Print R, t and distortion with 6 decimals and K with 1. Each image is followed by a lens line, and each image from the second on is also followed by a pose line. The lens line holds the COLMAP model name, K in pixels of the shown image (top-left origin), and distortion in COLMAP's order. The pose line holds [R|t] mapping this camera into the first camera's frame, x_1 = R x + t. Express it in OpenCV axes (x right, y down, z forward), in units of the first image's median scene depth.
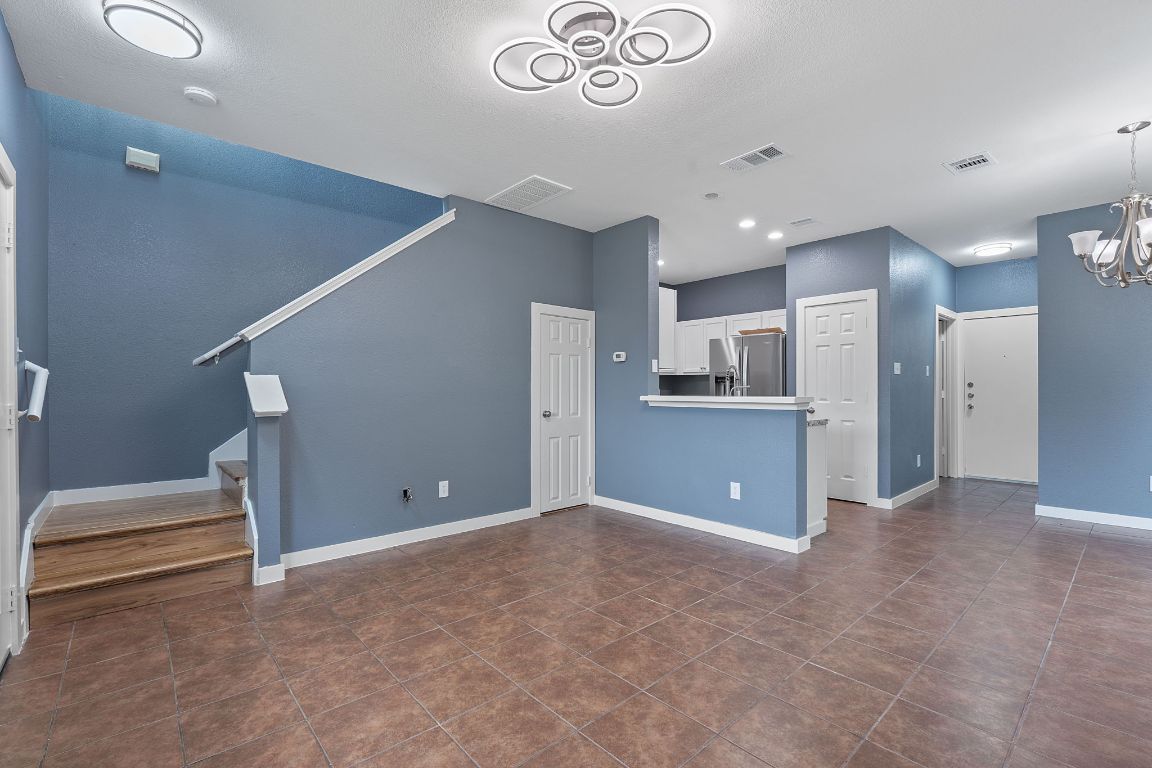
lens RADIAL K [[509.2, 0, 572.4], [0, 509.2, 391.1], [0, 0, 1]] dist [-0.007748, 0.001420]
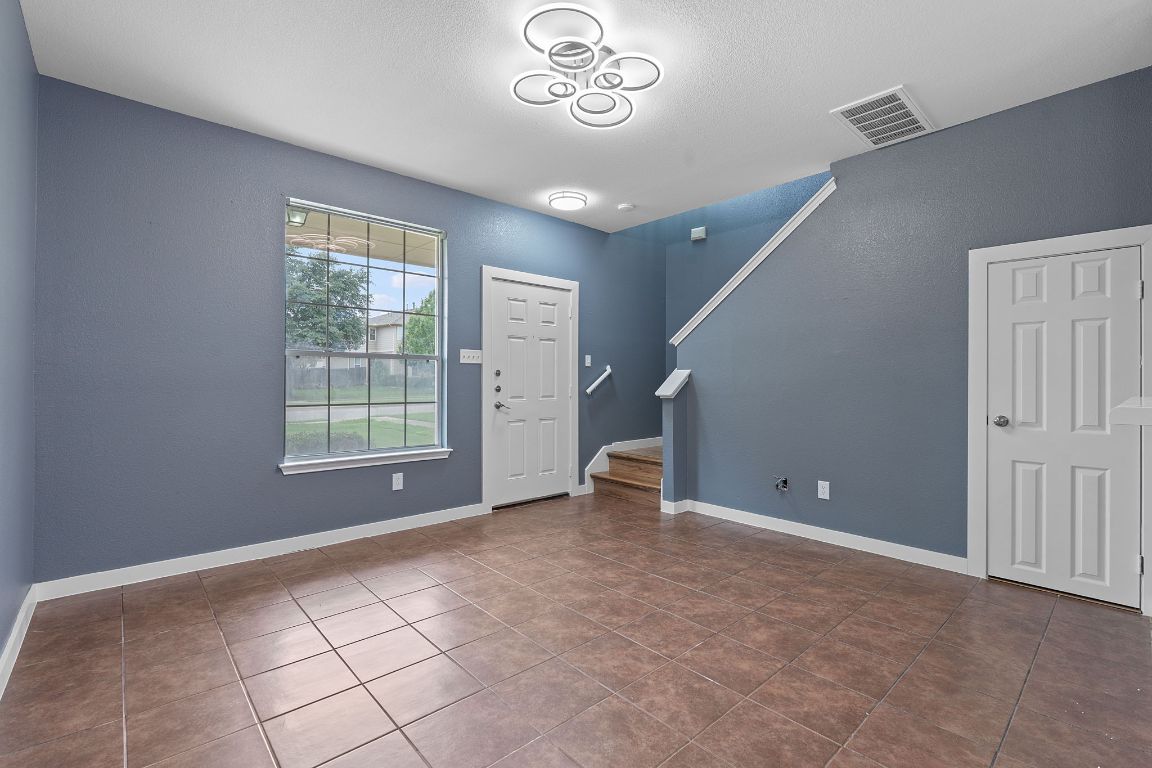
lens RADIAL K [[509.2, 0, 583.1], [0, 509.2, 382.7], [0, 0, 1]] dist [-0.007748, 0.001420]
pose [[0.020278, 0.007708, -0.999765, 0.765678], [-0.008177, 0.999938, 0.007544, -0.004023], [0.999761, 0.008022, 0.020339, 0.647736]]
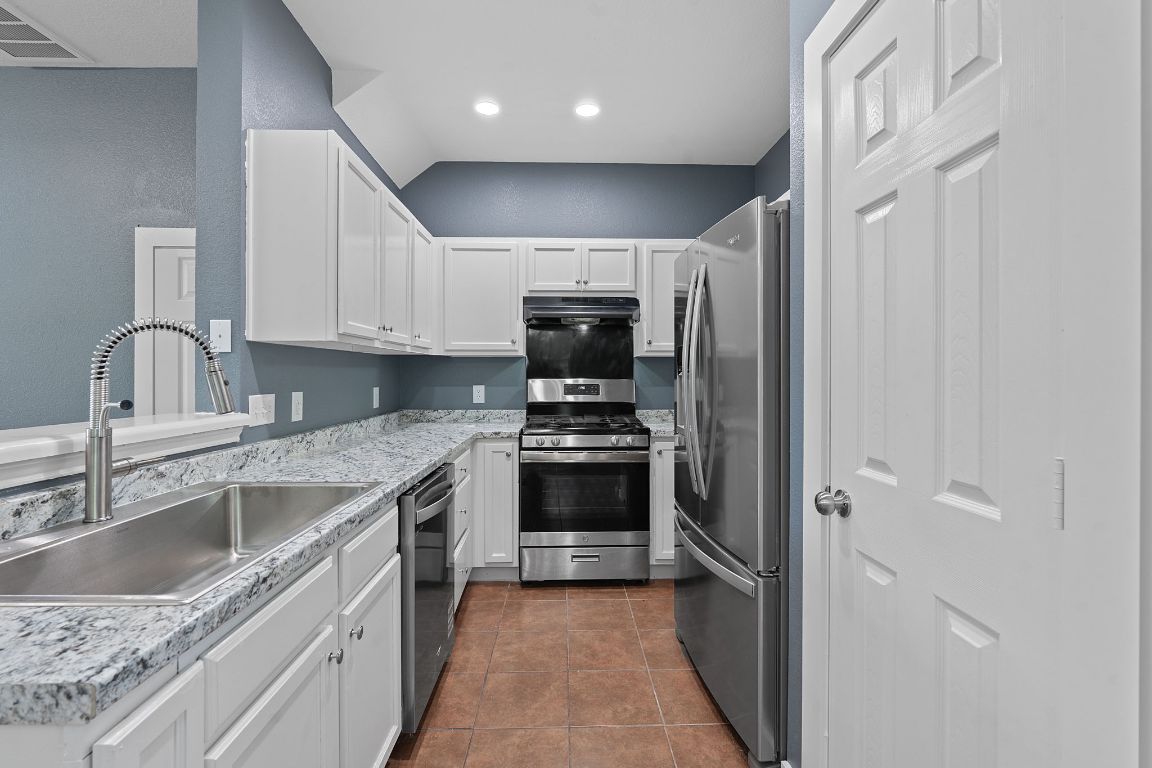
lens RADIAL K [[509.2, 0, 575.1], [0, 509.2, 374.2], [0, 0, 1]] dist [-0.007748, 0.001420]
pose [[0.770221, 0.002966, -0.637770, 0.826721], [-0.004246, 0.999991, -0.000477, -0.029394], [0.637762, 0.003075, 0.770227, 1.186056]]
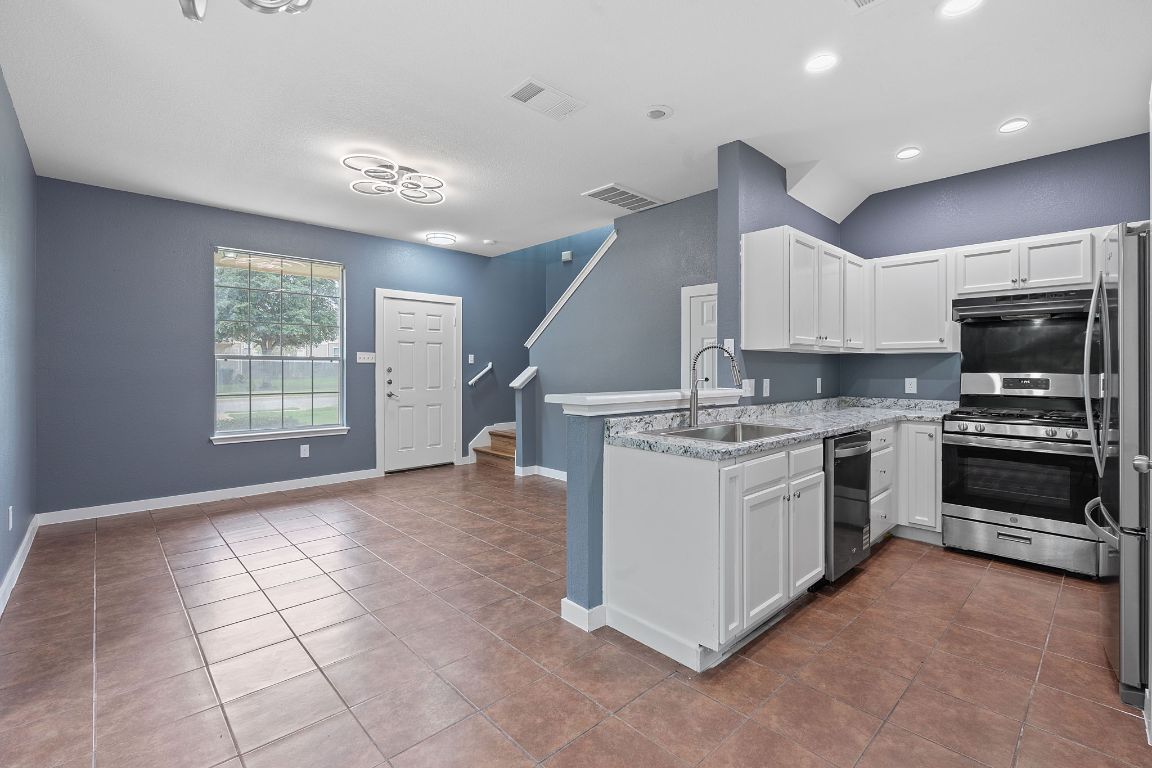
lens RADIAL K [[509.2, 0, 578.8], [0, 509.2, 366.7], [0, 0, 1]] dist [-0.007748, 0.001420]
pose [[0.039122, -0.001428, -0.999233, 1.188005], [-0.004962, 0.999986, -0.001624, -0.027568], [0.999222, 0.005022, 0.039114, 1.025585]]
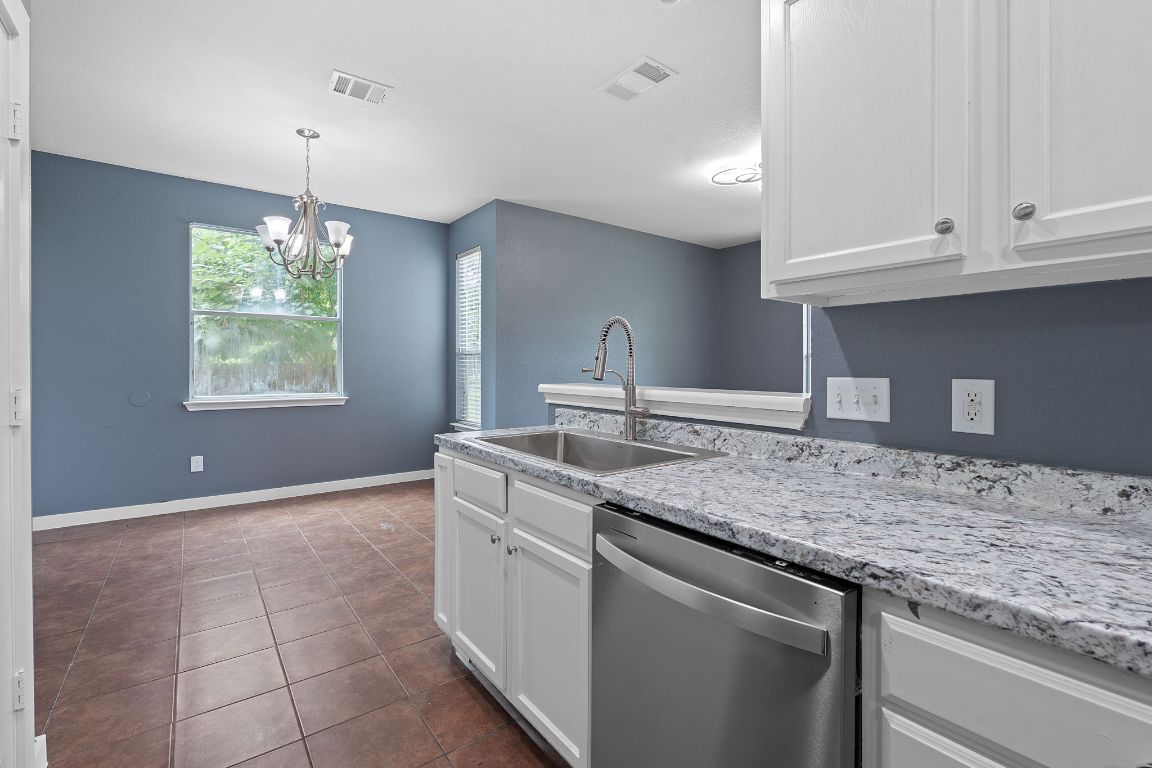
lens RADIAL K [[509.2, 0, 576.8], [0, 509.2, 374.1], [0, 0, 1]] dist [-0.007748, 0.001420]
pose [[-0.997390, 0.002134, 0.072175, 0.395878], [0.003394, 0.999844, 0.017345, -0.015494], [-0.072127, 0.017545, -0.997241, 1.804591]]
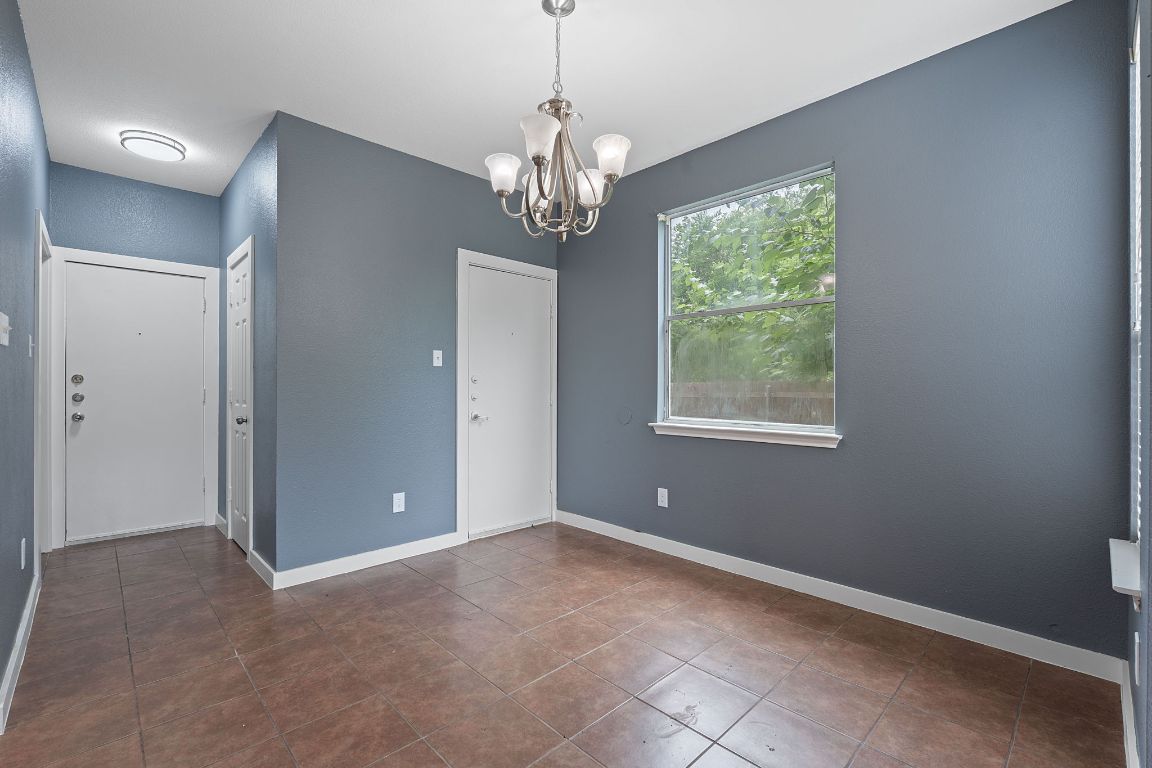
lens RADIAL K [[509.2, 0, 576.1], [0, 509.2, 386.6], [0, 0, 1]] dist [-0.007748, 0.001420]
pose [[-0.043913, 0.000280, 0.999035, 0.375792], [0.001151, 0.999999, -0.000229, -0.005275], [-0.999035, 0.001140, -0.043914, 0.877754]]
